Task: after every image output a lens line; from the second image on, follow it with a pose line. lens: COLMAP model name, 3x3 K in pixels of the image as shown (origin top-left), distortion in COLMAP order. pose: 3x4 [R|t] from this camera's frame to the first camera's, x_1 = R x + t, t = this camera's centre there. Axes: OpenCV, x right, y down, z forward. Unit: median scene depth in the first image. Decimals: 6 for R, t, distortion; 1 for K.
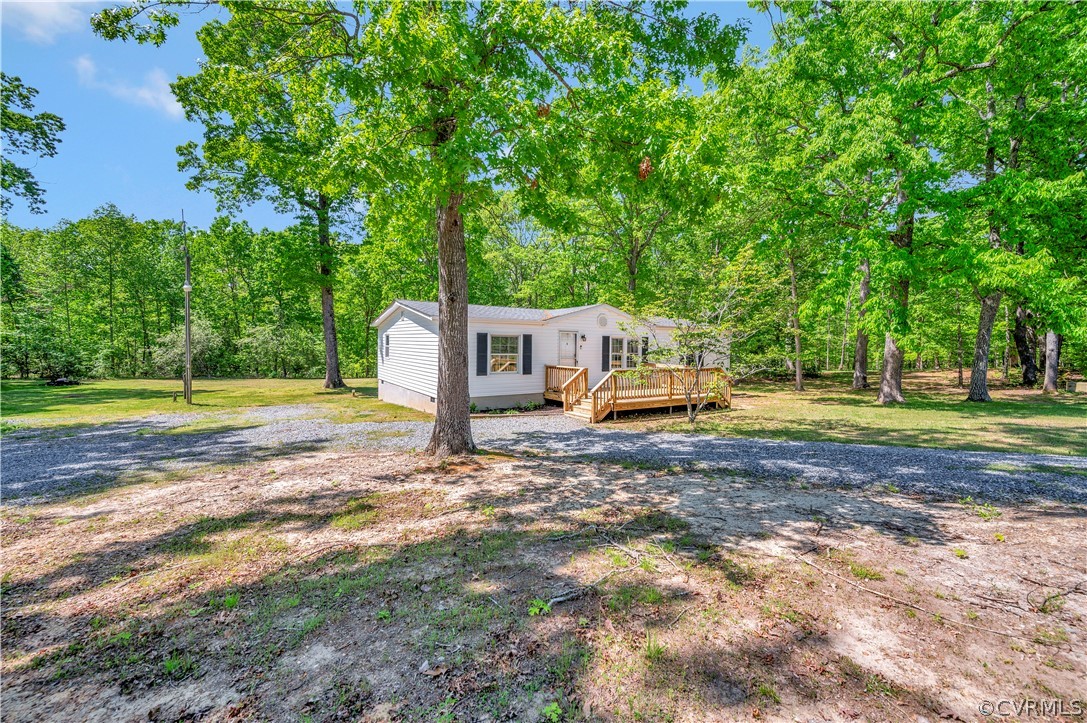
lens RADIAL K [[447.6, 0, 535.7], [0, 447.6, 362.7], [0, 0, 1]] dist [-0.017417, -0.000594]
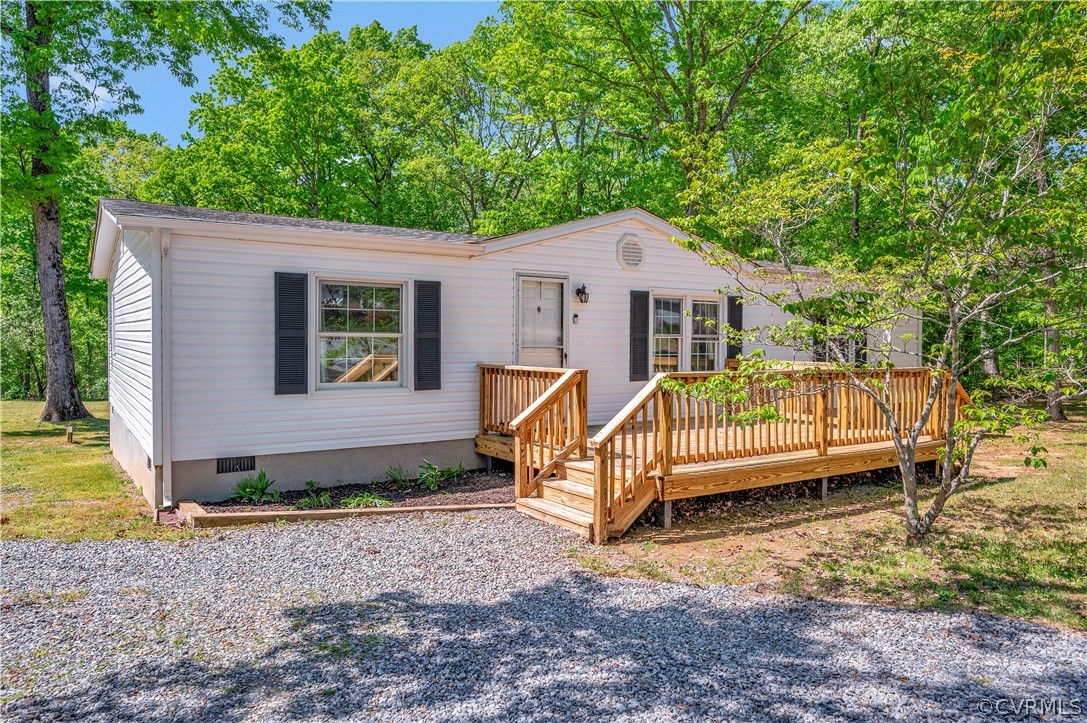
lens RADIAL K [[709.5, 0, 545.8], [0, 709.5, 360.9], [0, 0, 1]] dist [-0.000199, -0.000244]
pose [[0.999775, -0.005359, 0.020548, 0.069146], [0.005647, 0.999886, -0.014000, 0.011864], [-0.020470, 0.014113, 0.999691, 0.425588]]
